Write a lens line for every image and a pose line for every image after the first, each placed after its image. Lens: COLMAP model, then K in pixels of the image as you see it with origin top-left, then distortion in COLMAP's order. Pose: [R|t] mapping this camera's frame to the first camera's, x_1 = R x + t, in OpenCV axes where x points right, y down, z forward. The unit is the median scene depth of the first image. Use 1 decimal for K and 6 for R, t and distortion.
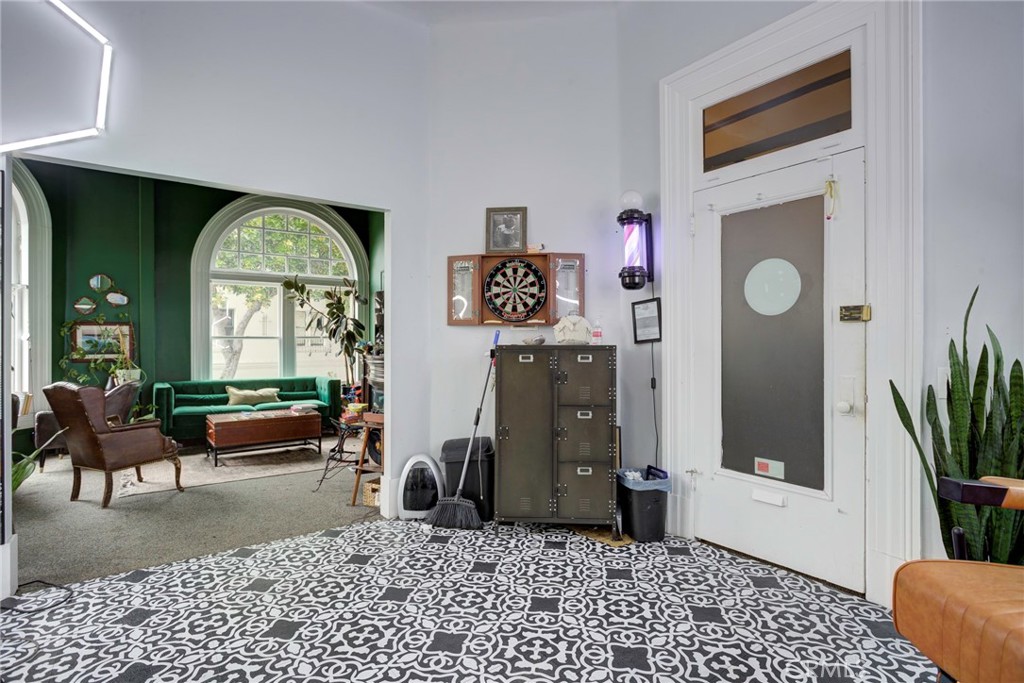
lens RADIAL K [[527.5, 0, 513.4], [0, 527.5, 338.5], [0, 0, 1]] dist [-0.001265, 0.000847]
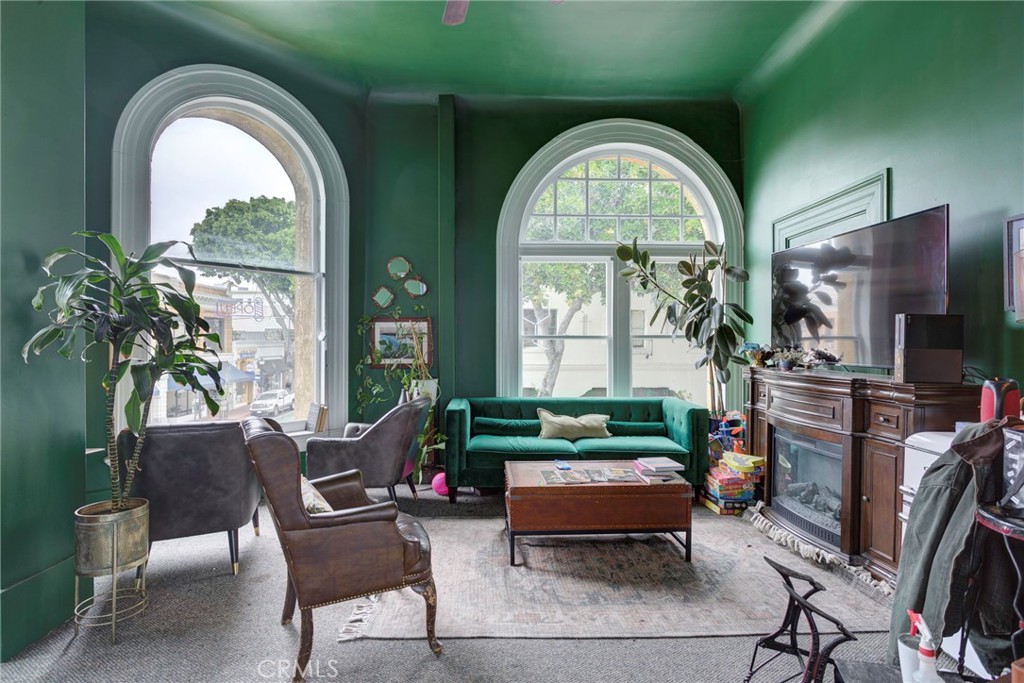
lens RADIAL K [[527.5, 0, 511.2], [0, 527.5, 341.1], [0, 0, 1]] dist [-0.001265, 0.000847]
pose [[0.837962, 0.002424, -0.545723, -0.193120], [-0.001129, 0.999996, 0.002707, 0.001751], [0.545727, -0.001652, 0.837961, 0.393620]]
